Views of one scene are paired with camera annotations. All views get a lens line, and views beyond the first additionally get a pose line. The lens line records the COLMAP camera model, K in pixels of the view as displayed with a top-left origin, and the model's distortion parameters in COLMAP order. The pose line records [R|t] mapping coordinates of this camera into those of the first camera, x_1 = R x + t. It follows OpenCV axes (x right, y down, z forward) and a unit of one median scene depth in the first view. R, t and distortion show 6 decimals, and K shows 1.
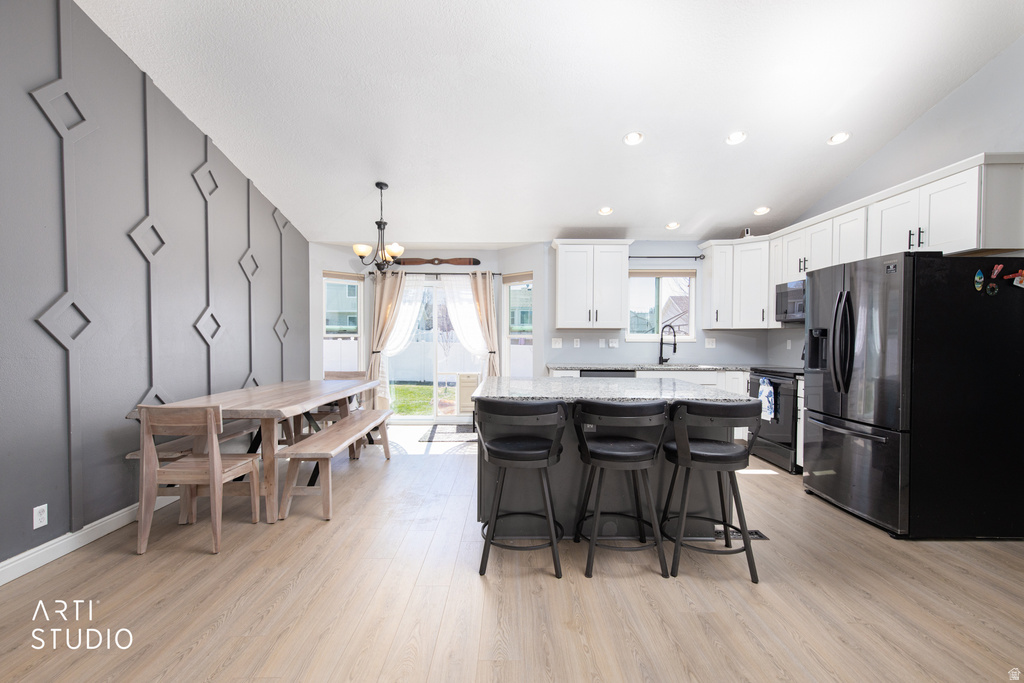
lens RADIAL K [[464.1, 0, 512.0], [0, 464.1, 341.5], [0, 0, 1]] dist [0.003812, -0.000172]
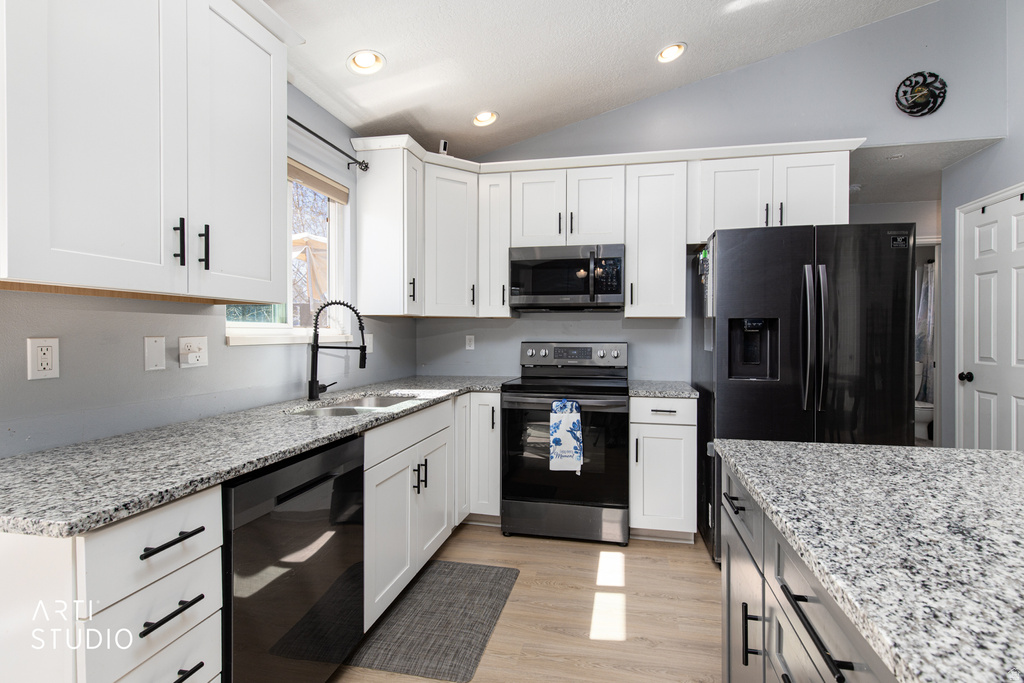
lens RADIAL K [[468.3, 0, 532.5], [0, 468.3, 334.8], [0, 0, 1]] dist [0.013802, -0.000139]
pose [[0.194121, -0.007314, 0.980950, -0.045377], [0.010926, 0.999926, 0.005294, -0.007814], [-0.980917, 0.009690, 0.194187, 0.880110]]
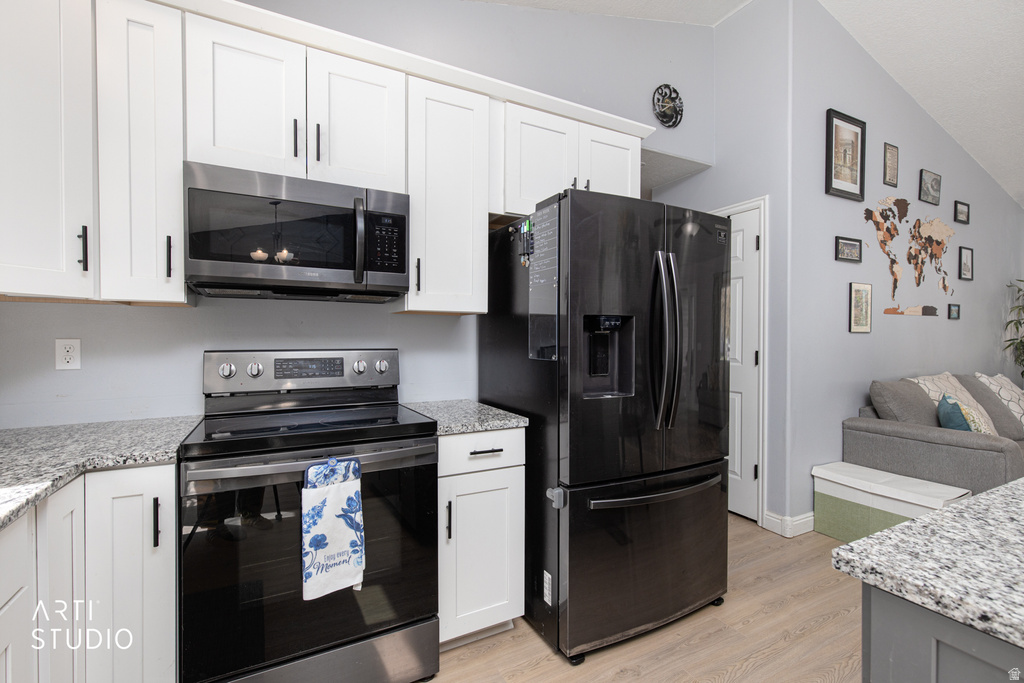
lens RADIAL K [[464.1, 0, 512.0], [0, 464.1, 341.5], [0, 0, 1]] dist [0.003812, -0.000172]
pose [[-0.467057, -0.016129, 0.884080, 0.199677], [0.005863, 0.999755, 0.021336, -0.007533], [-0.884208, 0.015148, -0.466849, 0.989119]]
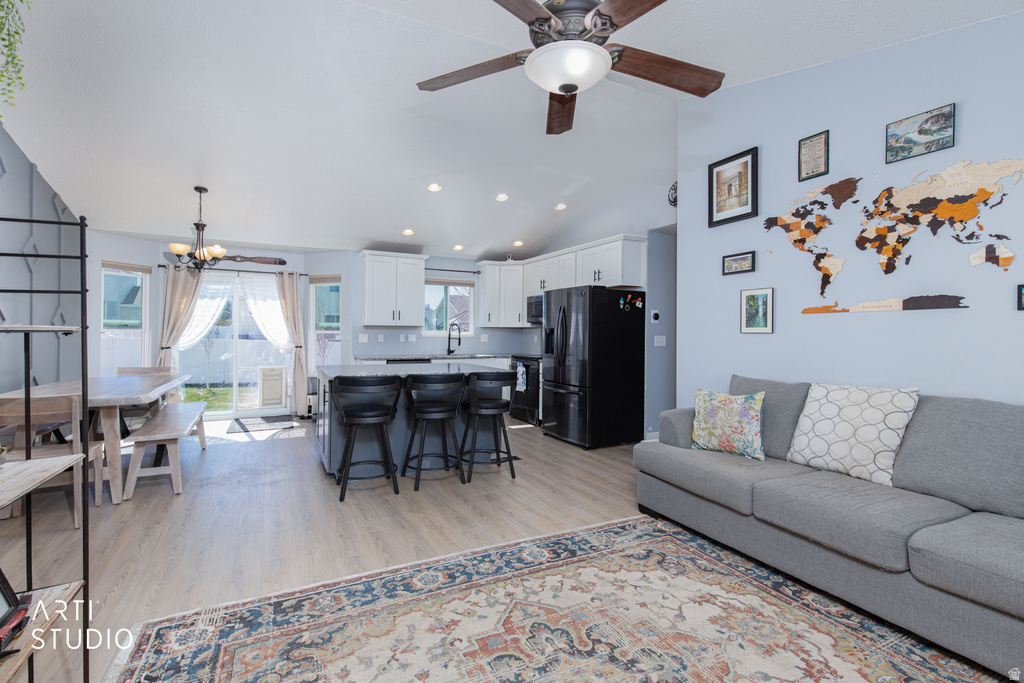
lens RADIAL K [[463.3, 0, 519.6], [0, 463.3, 333.5], [0, 0, 1]] dist [0.000434, -0.000141]
pose [[0.881808, 0.002540, 0.471601, -0.128346], [0.001612, 0.999963, -0.008401, 0.002896], [-0.471605, 0.008168, 0.881772, -0.252415]]
